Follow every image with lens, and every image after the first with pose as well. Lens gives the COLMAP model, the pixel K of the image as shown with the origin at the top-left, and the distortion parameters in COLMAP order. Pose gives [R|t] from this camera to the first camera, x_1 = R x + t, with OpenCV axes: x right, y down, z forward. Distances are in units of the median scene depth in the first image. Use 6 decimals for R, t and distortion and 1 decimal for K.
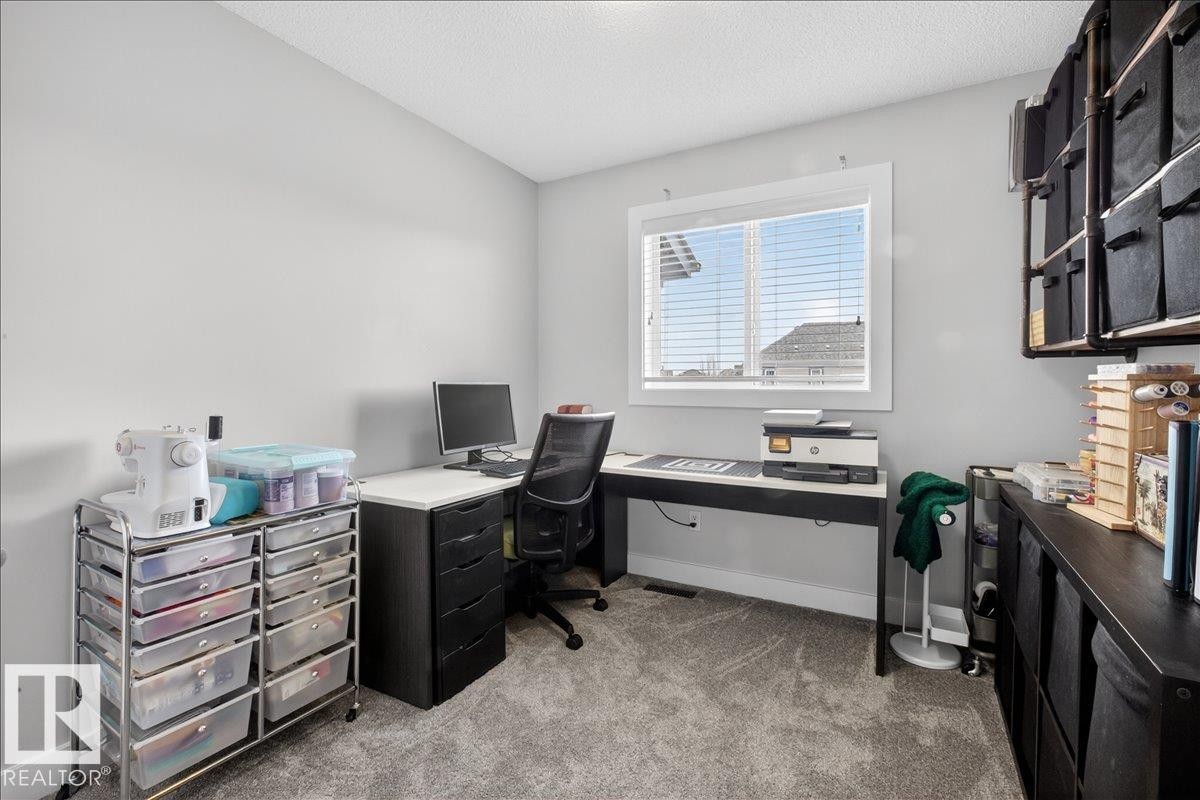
lens RADIAL K [[528.9, 0, 601.5], [0, 528.9, 388.6], [0, 0, 1]] dist [-0.004070, 0.001280]
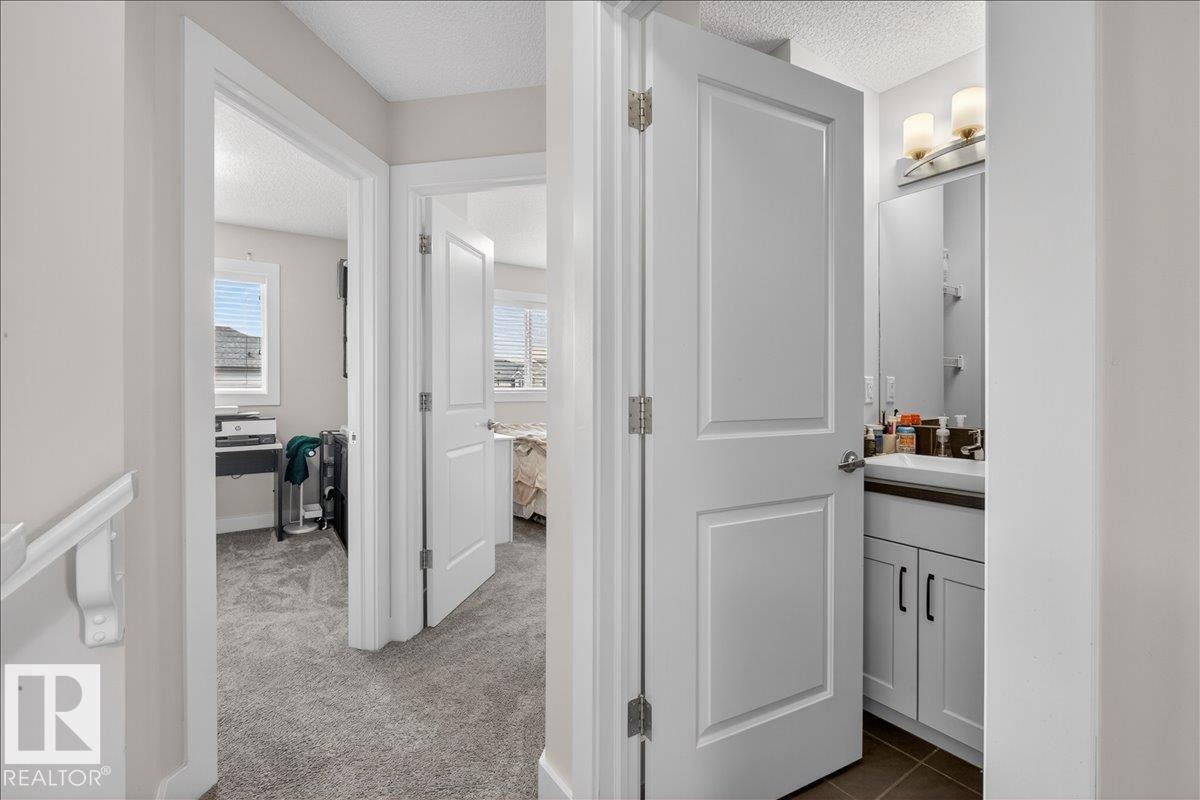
lens RADIAL K [[522.8, 0, 603.8], [0, 522.8, 391.6], [0, 0, 1]] dist [-0.030670, 0.000195]
pose [[0.435954, -0.004505, 0.899958, -0.607023], [0.009369, 0.999956, 0.000467, 0.008831], [-0.899920, 0.008228, 0.435977, -0.829197]]
